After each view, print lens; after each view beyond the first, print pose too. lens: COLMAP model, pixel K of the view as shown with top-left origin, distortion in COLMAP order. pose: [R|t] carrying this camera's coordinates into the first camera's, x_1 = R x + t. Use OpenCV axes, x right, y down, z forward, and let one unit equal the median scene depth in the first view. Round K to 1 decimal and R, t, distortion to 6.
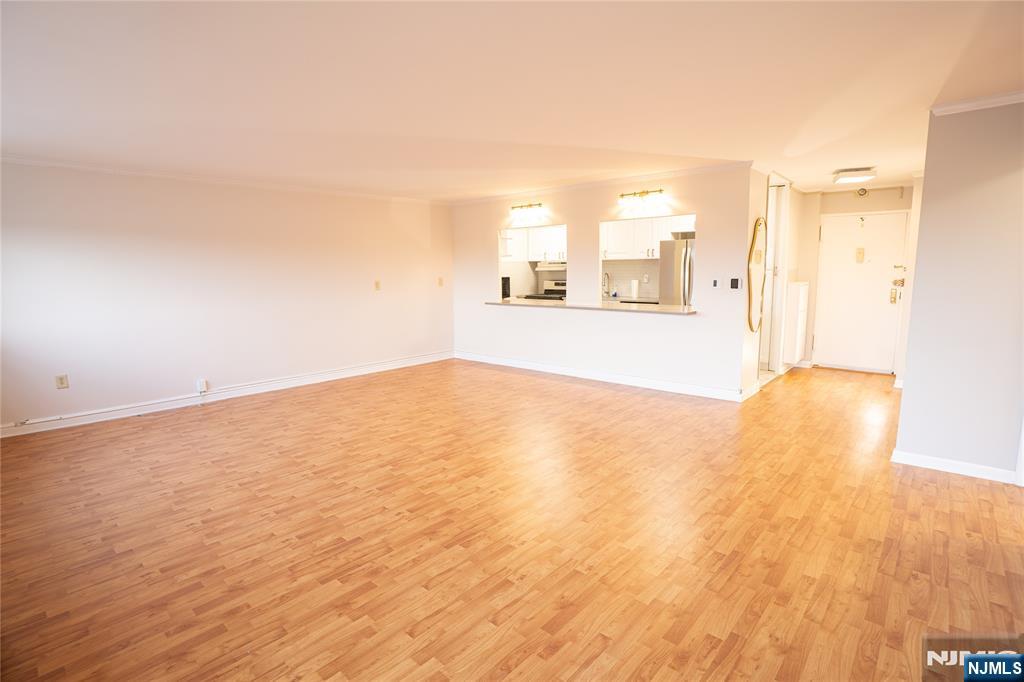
lens RADIAL K [[501.3, 0, 512.0], [0, 501.3, 341.0], [0, 0, 1]] dist [-0.078101, 0.034592]
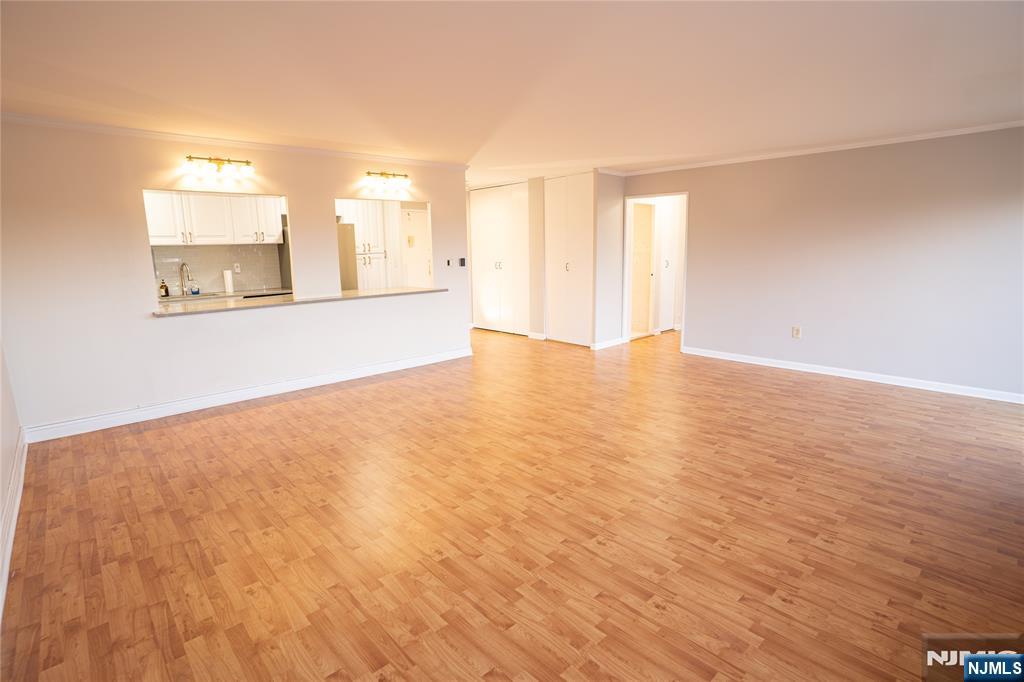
lens RADIAL K [[501.3, 0, 512.0], [0, 501.3, 341.0], [0, 0, 1]] dist [-0.078101, 0.034592]
pose [[0.084708, -0.167170, 0.982282, -1.163055], [0.155664, 0.975941, 0.152667, -0.138290], [-0.984171, 0.139974, 0.108692, 1.101107]]
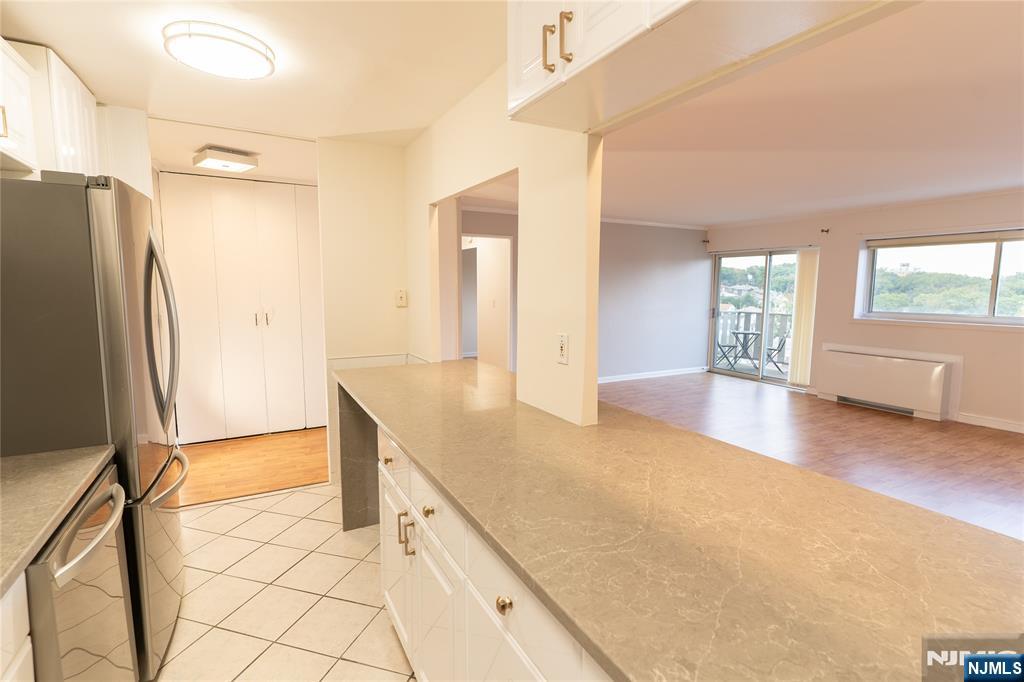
lens RADIAL K [[484.1, 0, 512.0], [0, 484.1, 341.0], [0, 0, 1]] dist [0.001035, 0.000055]
pose [[-0.941270, -0.027295, 0.336551, 0.115660], [0.058035, 0.968816, 0.240887, -0.353731], [-0.332631, 0.246272, -0.910333, 2.329182]]
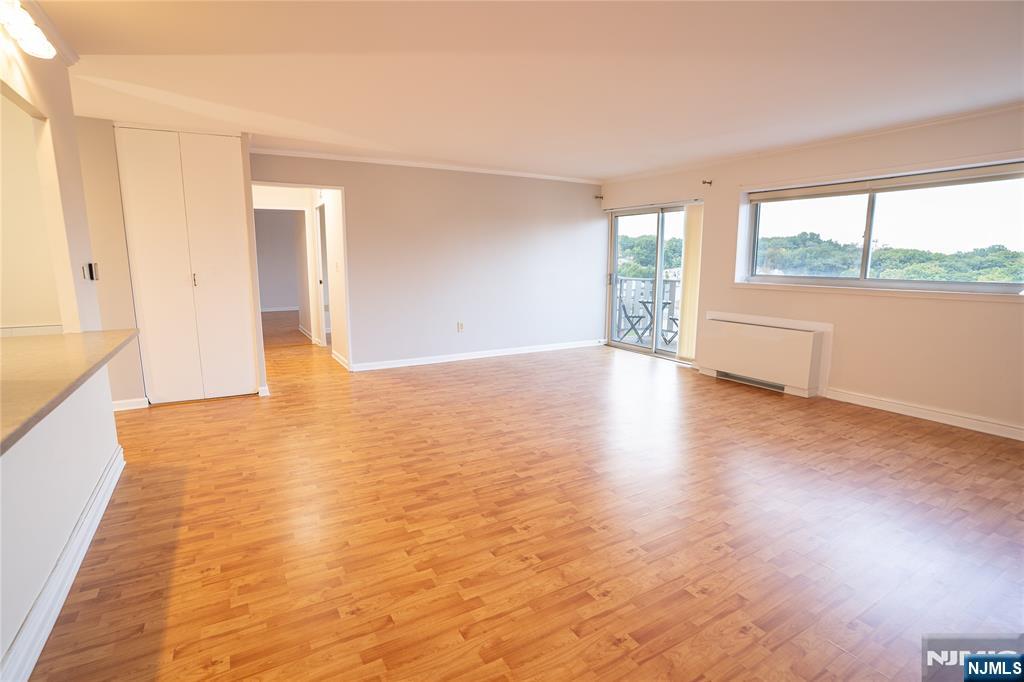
lens RADIAL K [[501.3, 0, 512.0], [0, 501.3, 341.0], [0, 0, 1]] dist [-0.078101, 0.034592]
pose [[-0.953984, -0.036751, 0.297596, -0.254942], [0.053549, 0.955626, 0.289674, -0.253127], [-0.295036, 0.292280, -0.909685, 1.991274]]
